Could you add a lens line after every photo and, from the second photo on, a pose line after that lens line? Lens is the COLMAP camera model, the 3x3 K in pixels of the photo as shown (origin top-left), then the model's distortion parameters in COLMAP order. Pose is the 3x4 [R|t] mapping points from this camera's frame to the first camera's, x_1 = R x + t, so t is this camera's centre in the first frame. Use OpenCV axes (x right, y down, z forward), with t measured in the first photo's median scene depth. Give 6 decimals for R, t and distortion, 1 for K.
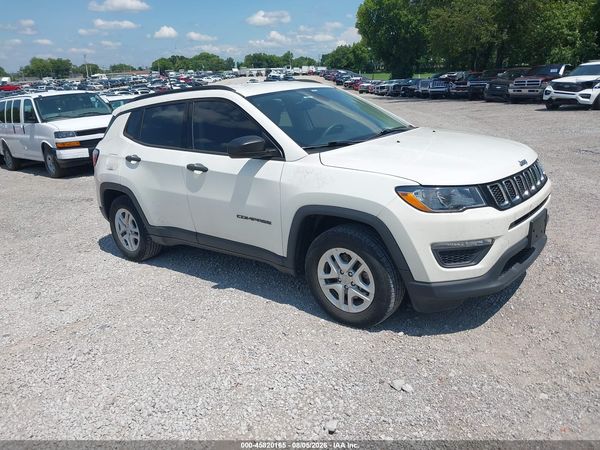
lens RADIAL K [[478.3, 0, 302.2], [0, 478.3, 210.2], [0, 0, 1]] dist [0.022417, -0.026683]
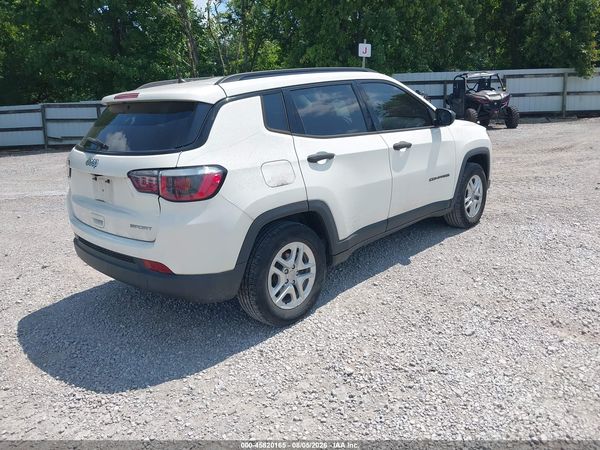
lens RADIAL K [[478.3, 0, 298.9], [0, 478.3, 226.5], [0, 0, 1]] dist [0.022417, -0.026683]
pose [[0.066337, -0.194206, 0.978715, -1.335712], [0.298378, 0.939853, 0.166271, -0.171912], [-0.952140, 0.280997, 0.120294, 1.207315]]
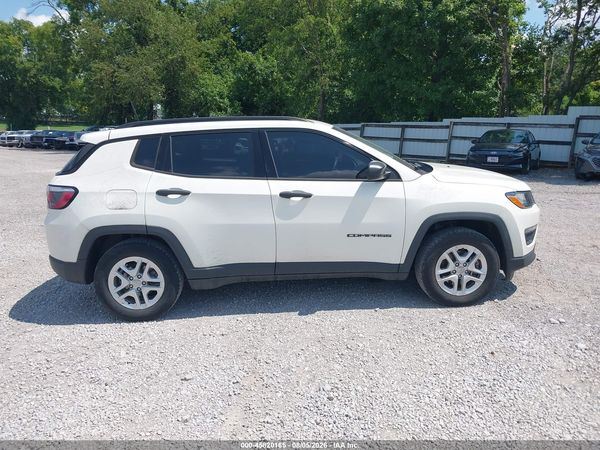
lens RADIAL K [[478.3, 0, 312.7], [0, 478.3, 207.1], [0, 0, 1]] dist [0.022417, -0.026683]
pose [[0.726116, -0.049281, 0.685804, -0.940147], [0.131631, 0.988943, -0.068303, 0.011790], [-0.674855, 0.139869, 0.724574, 0.268227]]
